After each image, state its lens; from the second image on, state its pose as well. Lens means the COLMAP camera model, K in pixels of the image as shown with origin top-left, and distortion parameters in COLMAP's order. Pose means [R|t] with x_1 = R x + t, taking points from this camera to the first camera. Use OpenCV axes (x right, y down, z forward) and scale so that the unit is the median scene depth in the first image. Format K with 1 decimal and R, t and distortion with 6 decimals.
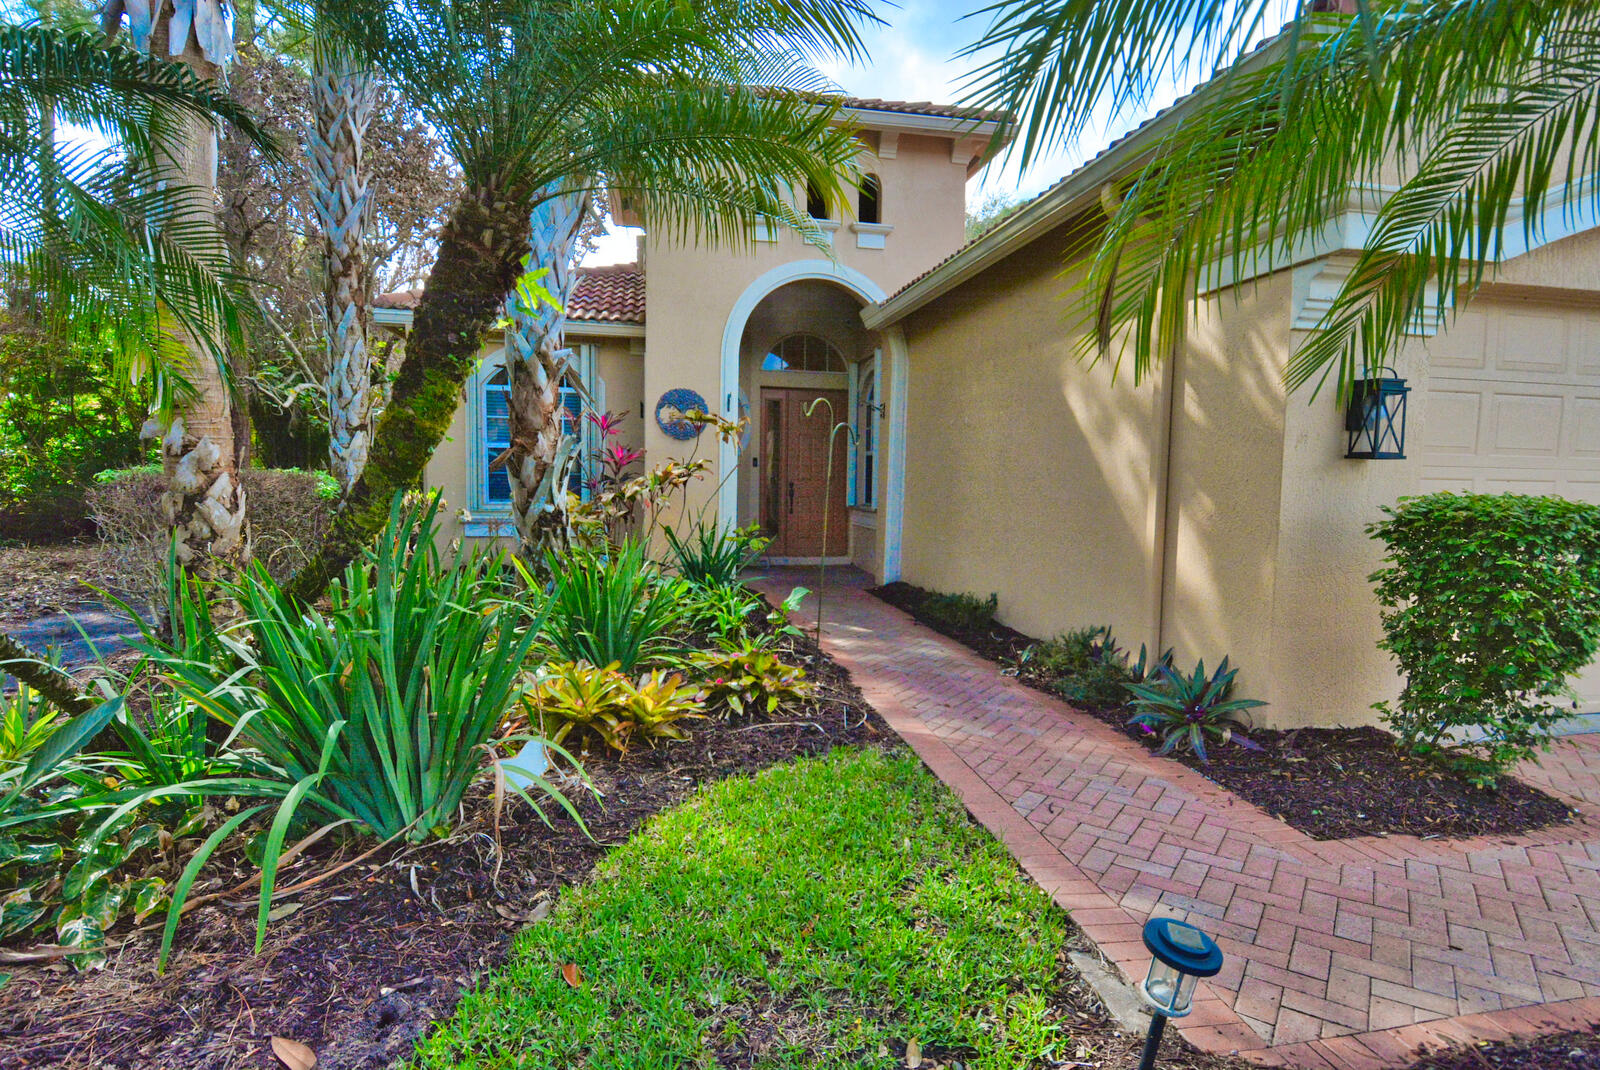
lens RADIAL K [[862.2, 0, 792.1], [0, 862.2, 534.7], [0, 0, 1]] dist [0.012210, -0.004754]
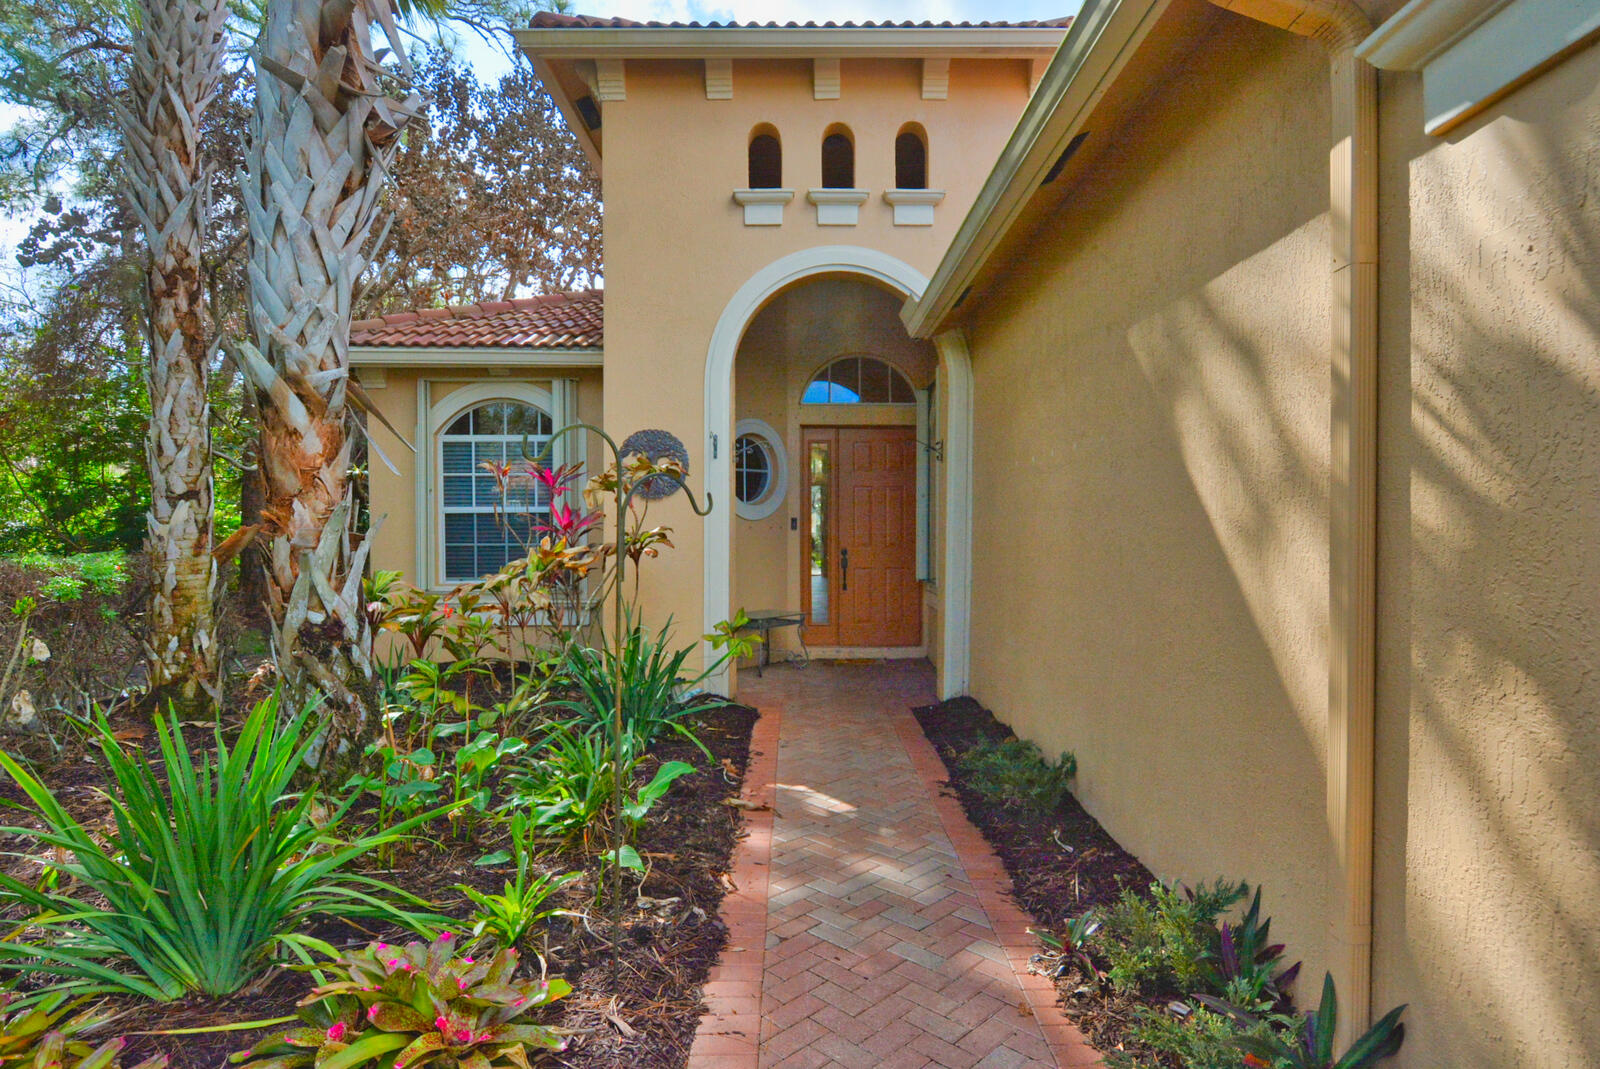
lens RADIAL K [[862.2, 0, 810.2], [0, 862.2, 534.3], [0, 0, 1]] dist [0.012210, -0.004754]
pose [[0.981390, -0.014424, -0.191481, 0.172747], [0.003629, 0.998390, -0.056606, -0.046295], [0.191990, 0.054858, 0.979863, 0.374915]]
